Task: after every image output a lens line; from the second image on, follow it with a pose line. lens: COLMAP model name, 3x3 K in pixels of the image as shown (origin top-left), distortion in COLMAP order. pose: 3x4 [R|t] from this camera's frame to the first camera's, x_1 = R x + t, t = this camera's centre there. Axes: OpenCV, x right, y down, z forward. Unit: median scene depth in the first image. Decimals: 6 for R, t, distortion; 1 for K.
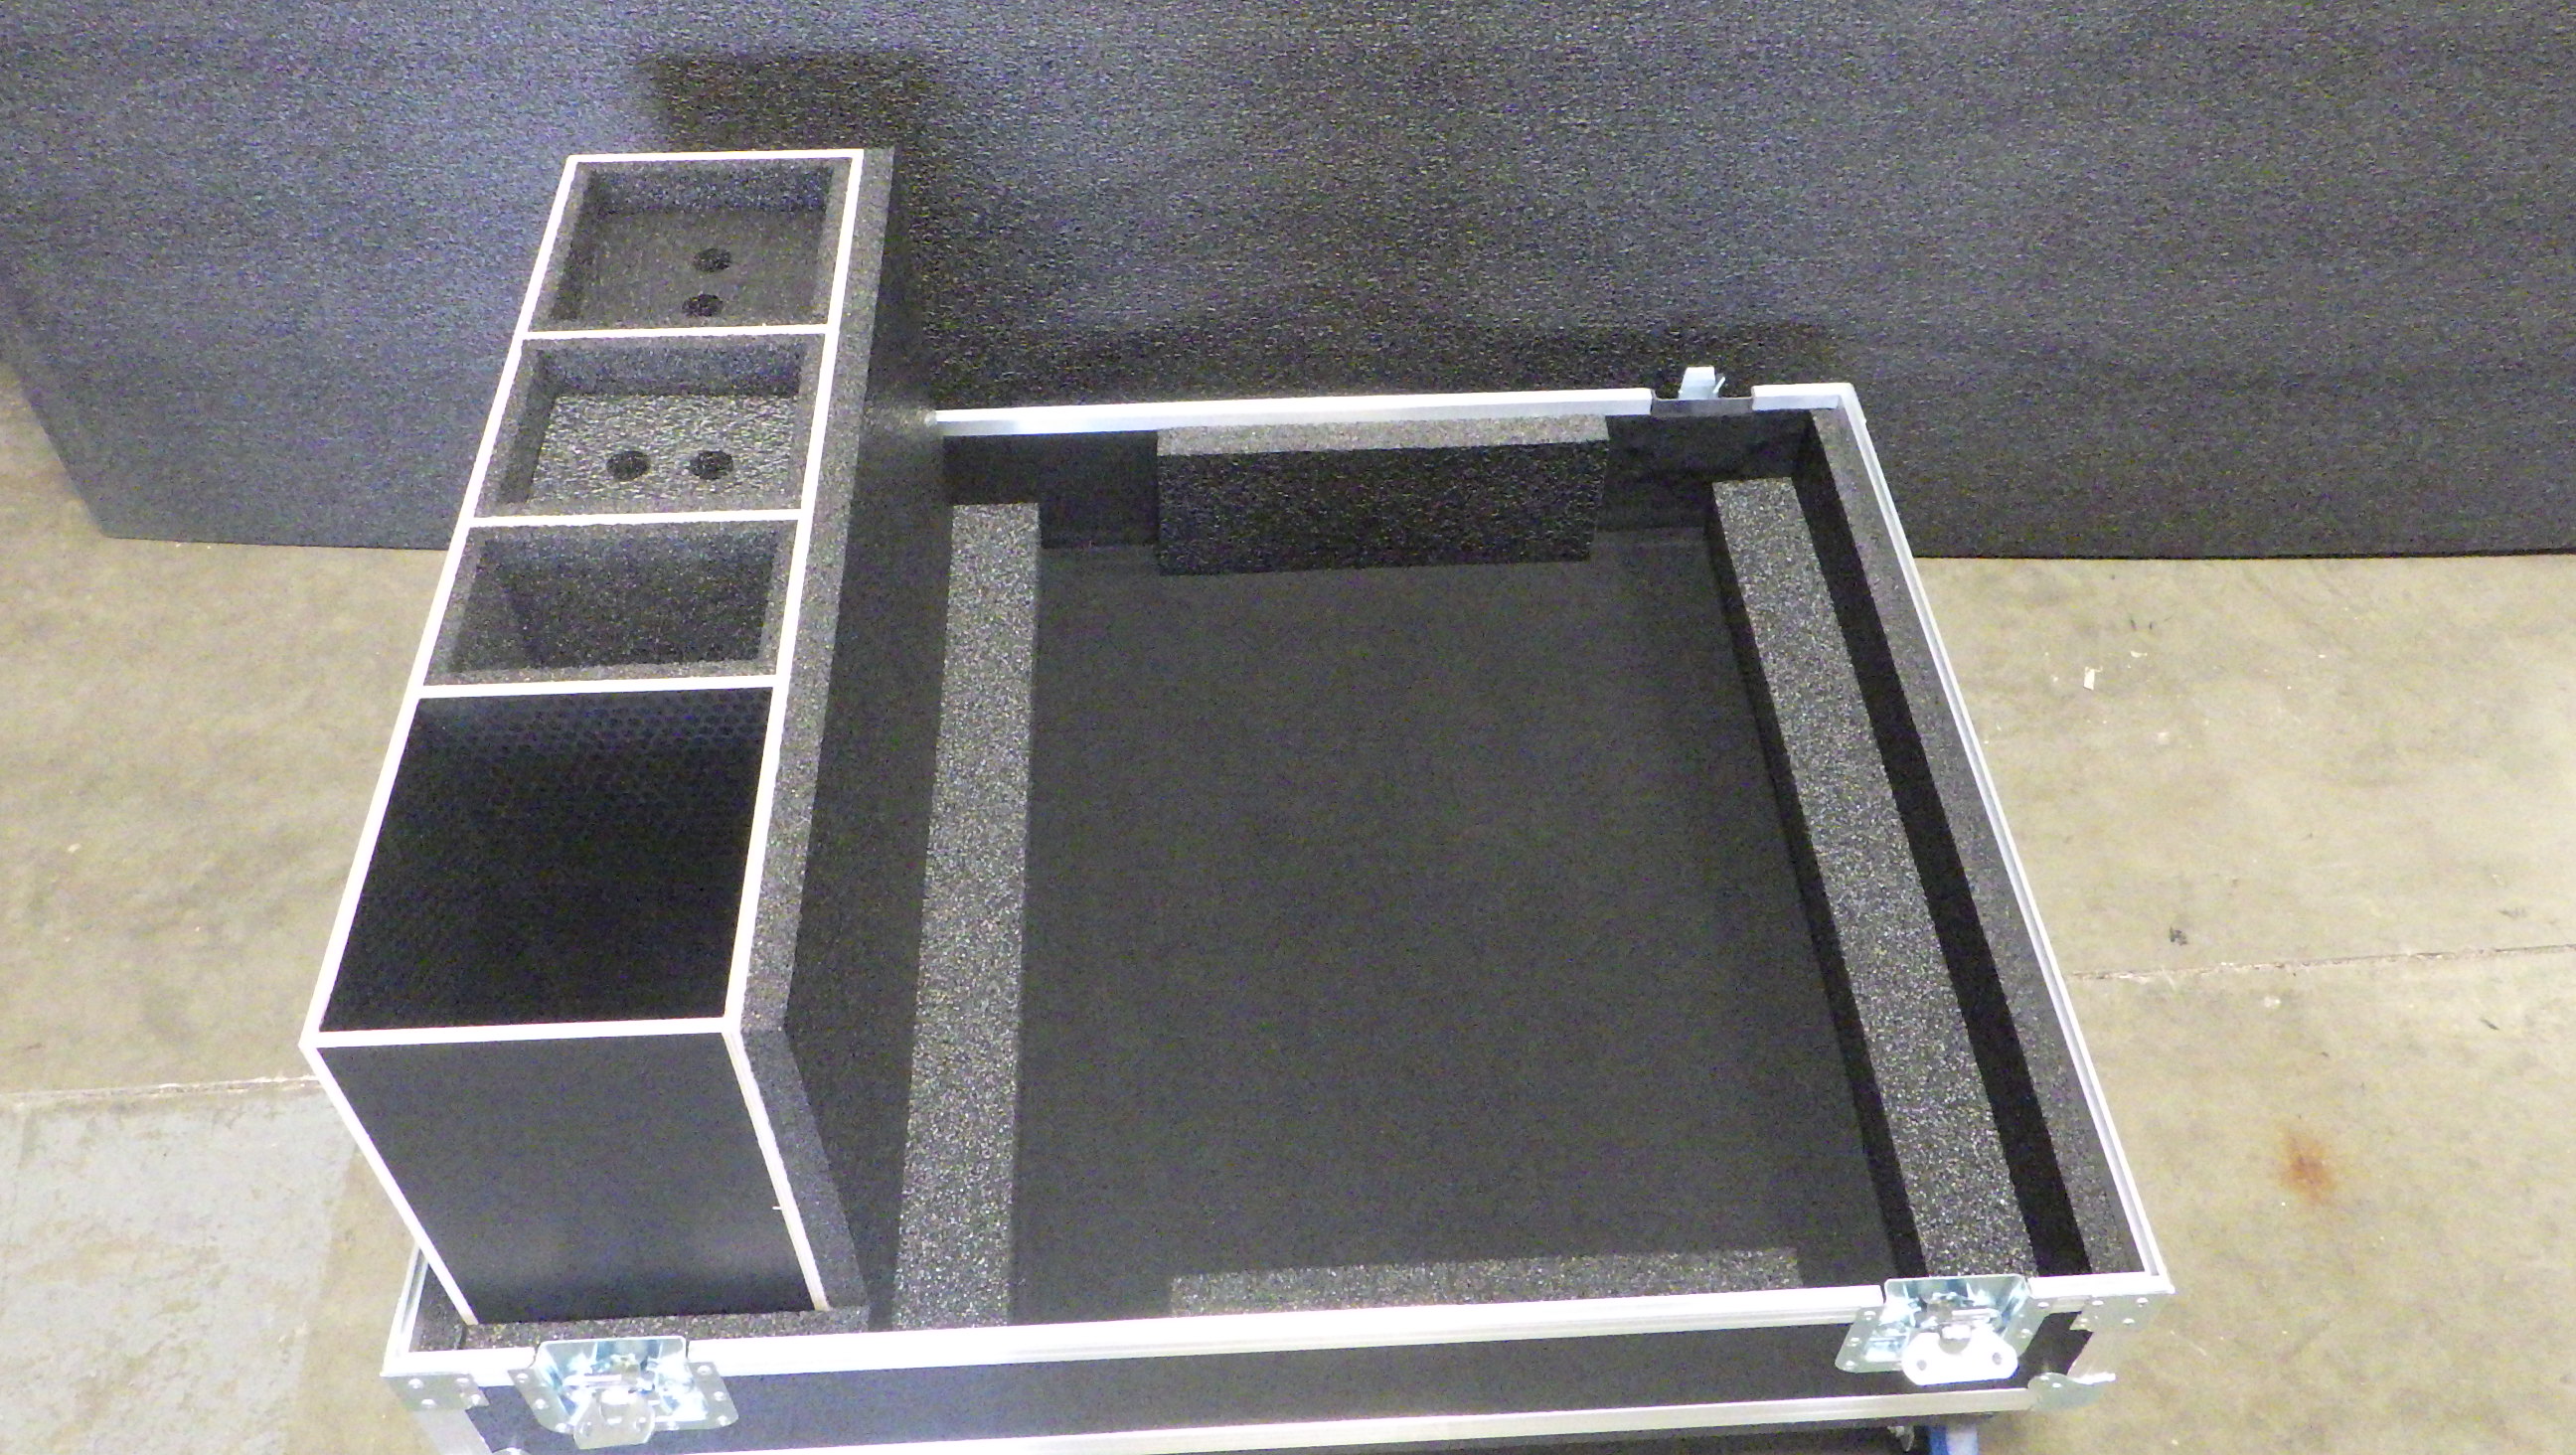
lens RADIAL K [[2151.3, 0, 1284.9], [0, 2151.3, 688.0], [0, 0, 1]] dist [-0.000344, 0.001754]
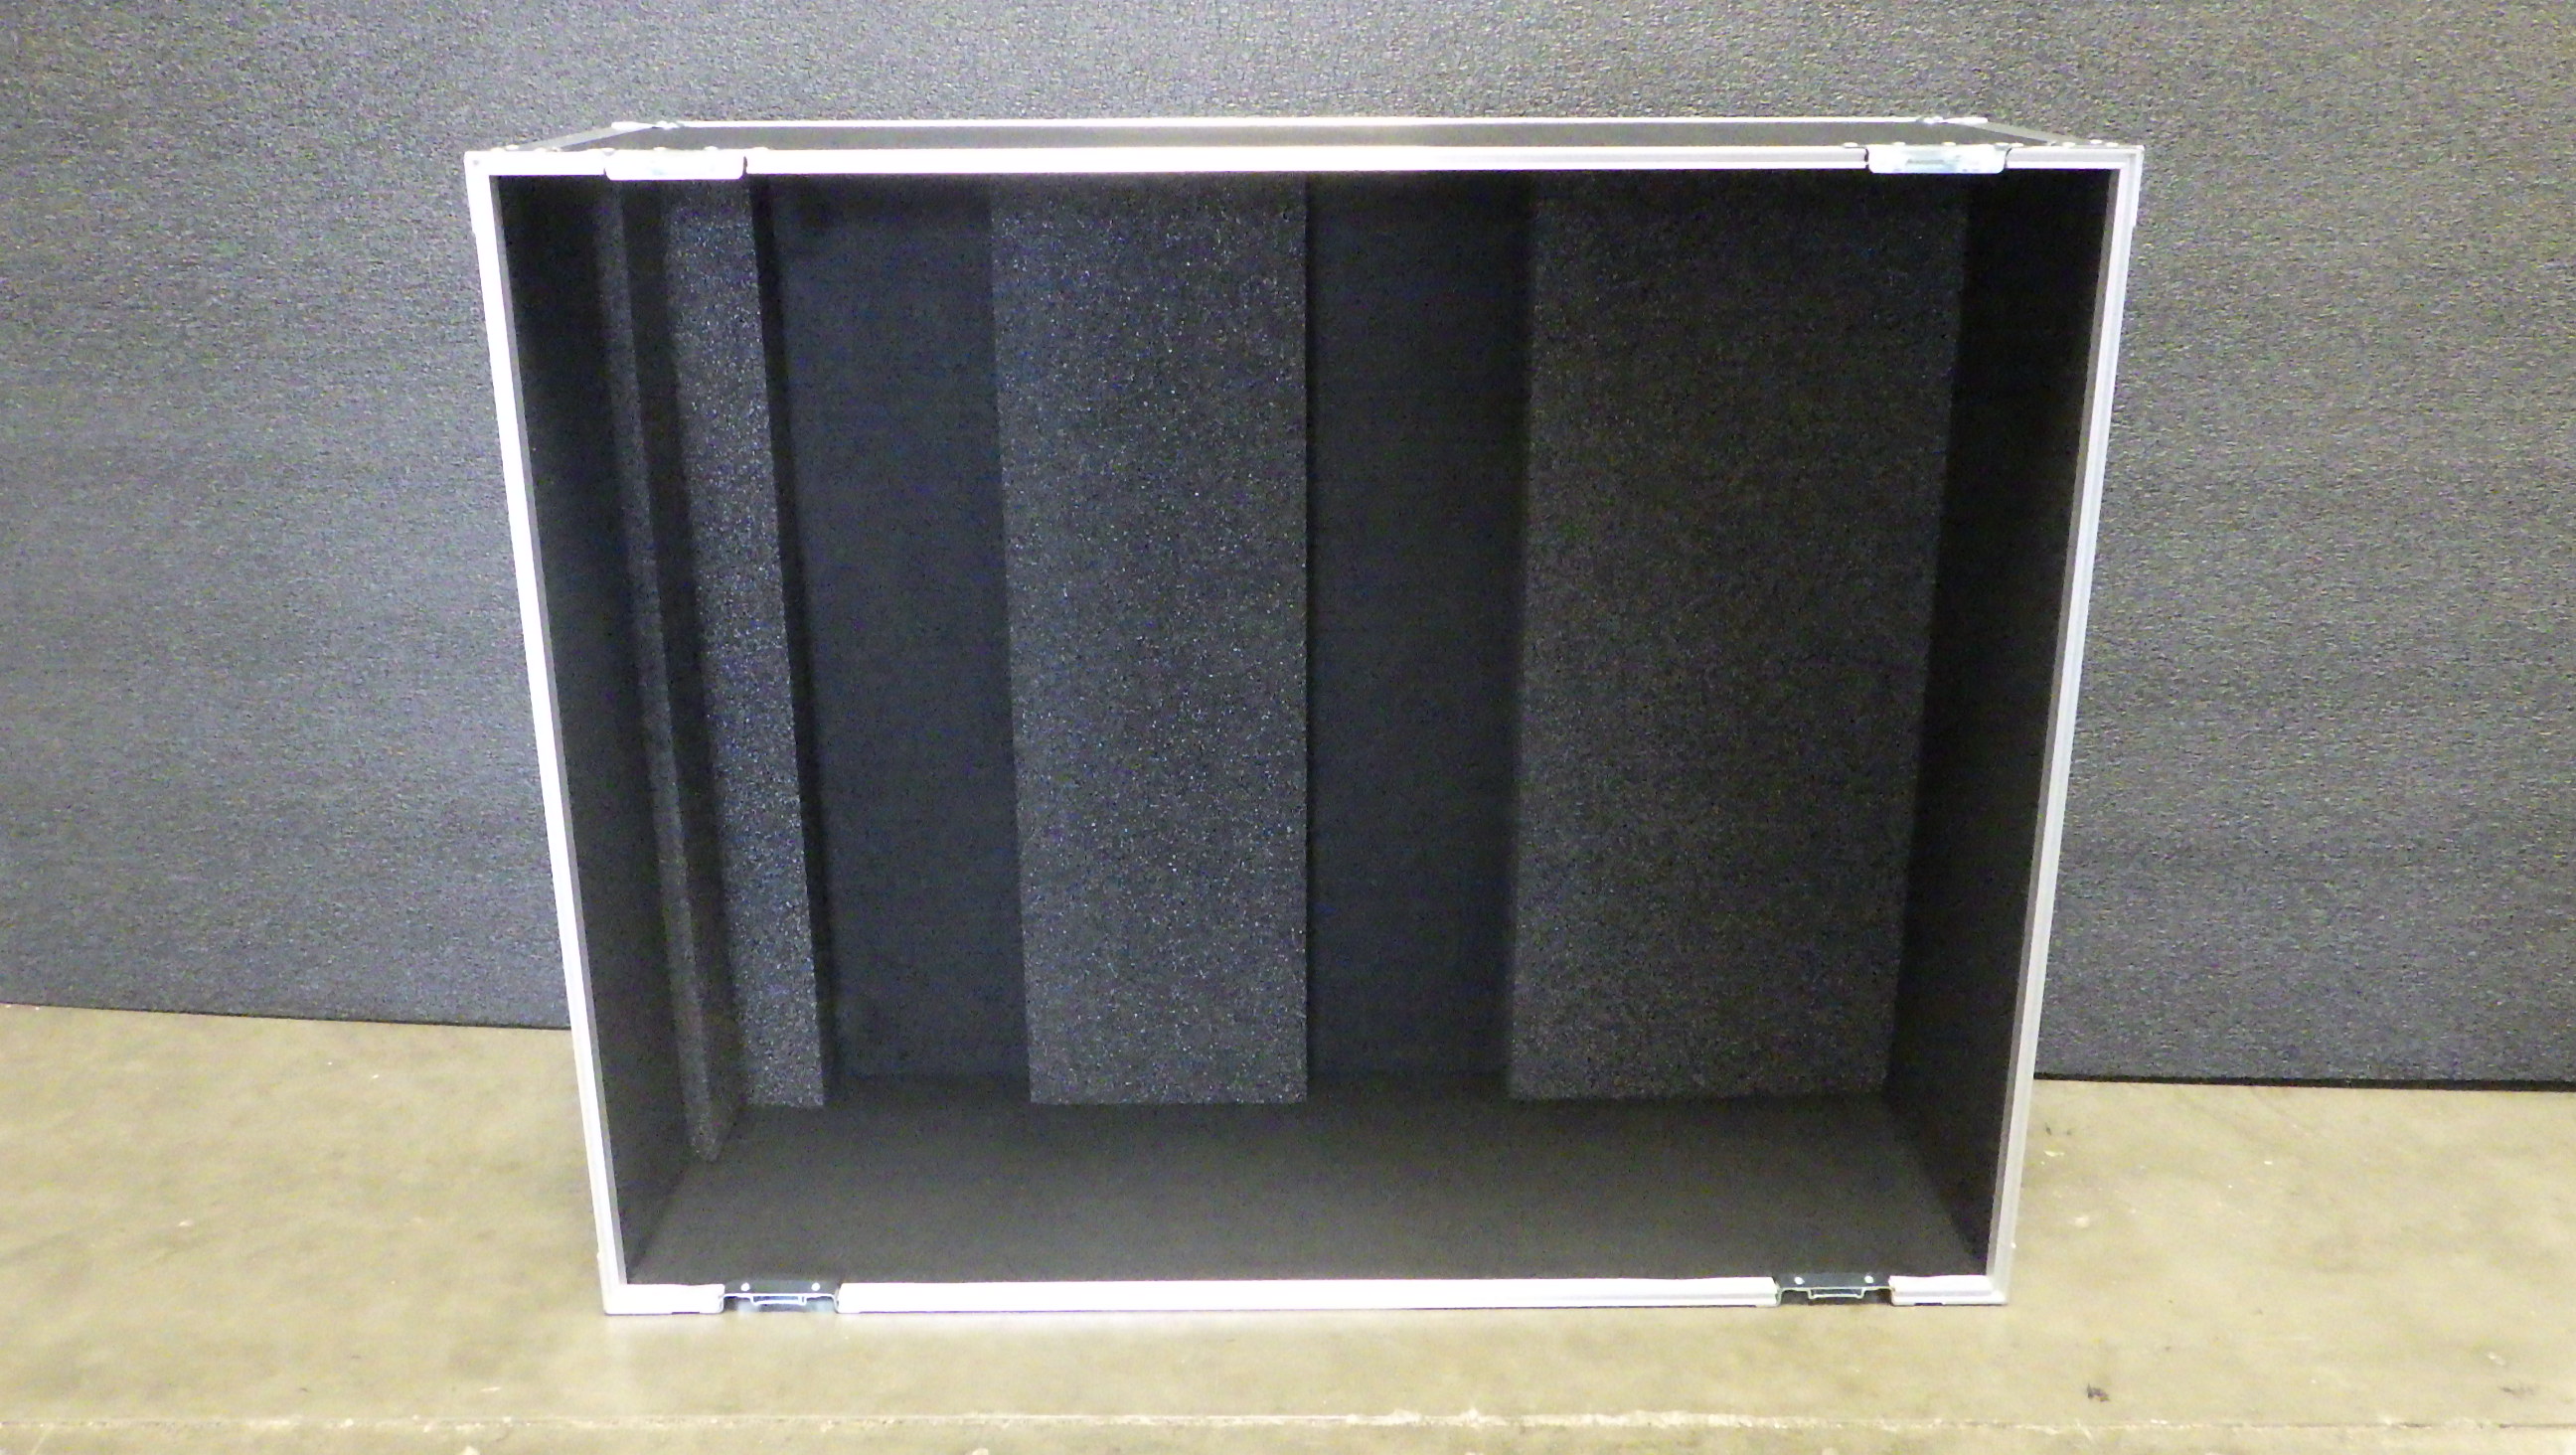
lens RADIAL K [[2151.3, 0, 1284.9], [0, 2151.3, 688.0], [0, 0, 1]] dist [-0.000344, 0.001754]
pose [[0.996860, 0.016319, -0.077490, 0.167823], [-0.052225, 0.871048, -0.488413, 0.307324], [0.059527, 0.490926, 0.869165, 0.132607]]
